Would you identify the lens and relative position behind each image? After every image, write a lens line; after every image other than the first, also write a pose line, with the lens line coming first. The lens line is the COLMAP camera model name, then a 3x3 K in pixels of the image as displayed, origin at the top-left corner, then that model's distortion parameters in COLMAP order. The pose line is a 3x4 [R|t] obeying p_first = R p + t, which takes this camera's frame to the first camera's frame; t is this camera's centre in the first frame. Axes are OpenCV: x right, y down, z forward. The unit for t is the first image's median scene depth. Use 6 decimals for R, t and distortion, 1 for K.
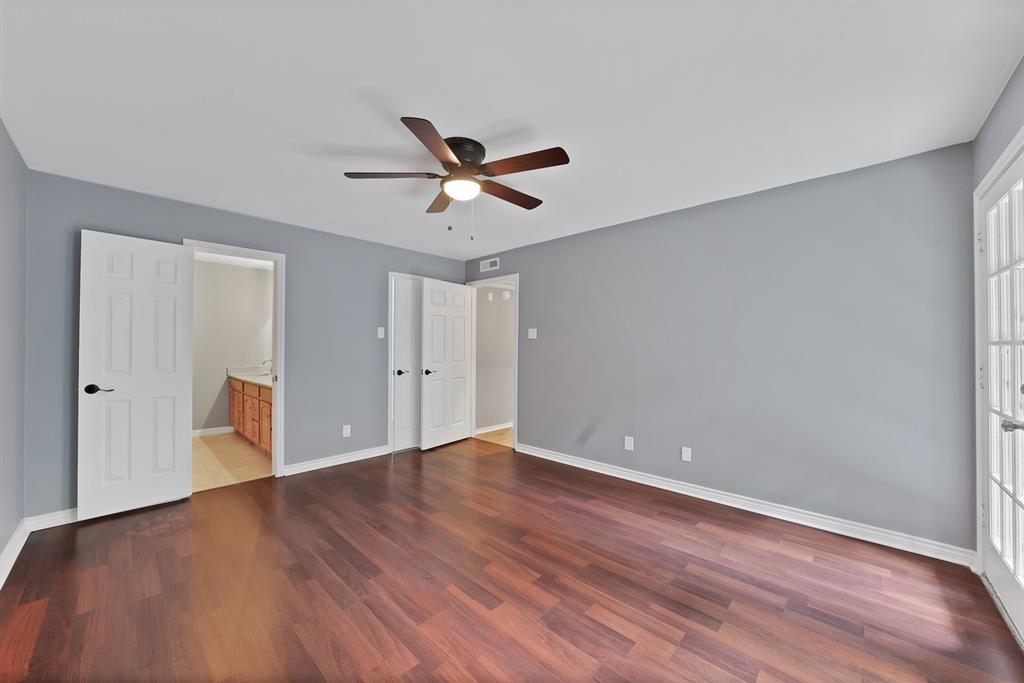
lens RADIAL K [[372.8, 0, 510.9], [0, 372.8, 336.7], [0, 0, 1]] dist [-0.027861, 0.005850]
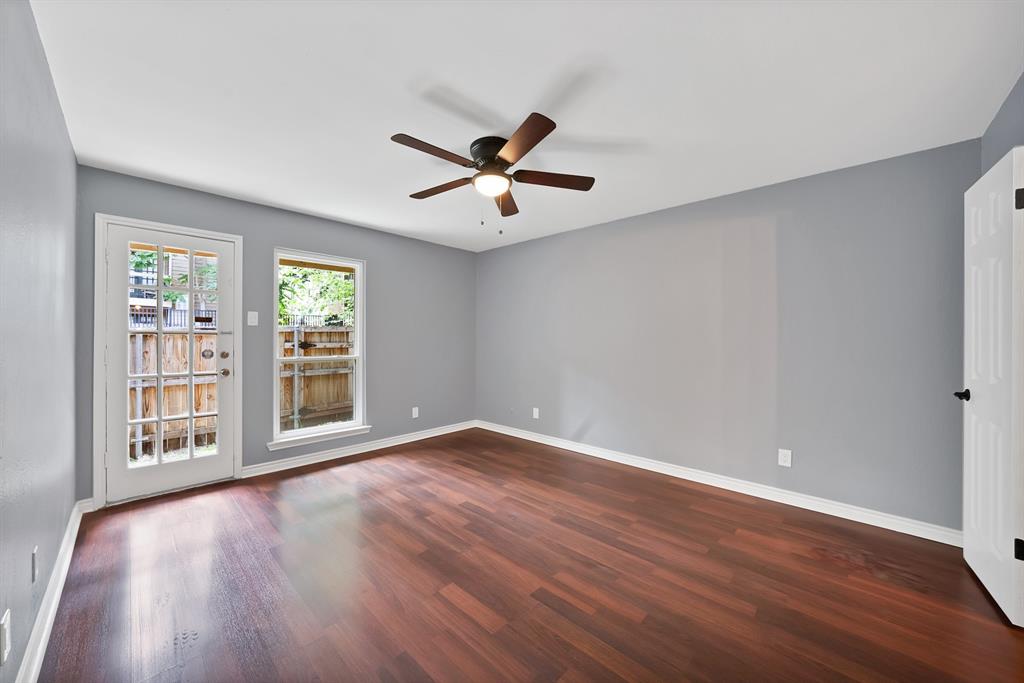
lens RADIAL K [[372.8, 0, 510.9], [0, 372.8, 336.7], [0, 0, 1]] dist [-0.027861, 0.005850]
pose [[-0.999974, -0.006663, -0.002813, -0.214198], [-0.006577, 0.999542, -0.029530, 0.051675], [0.003009, -0.029511, -0.999560, 2.372749]]
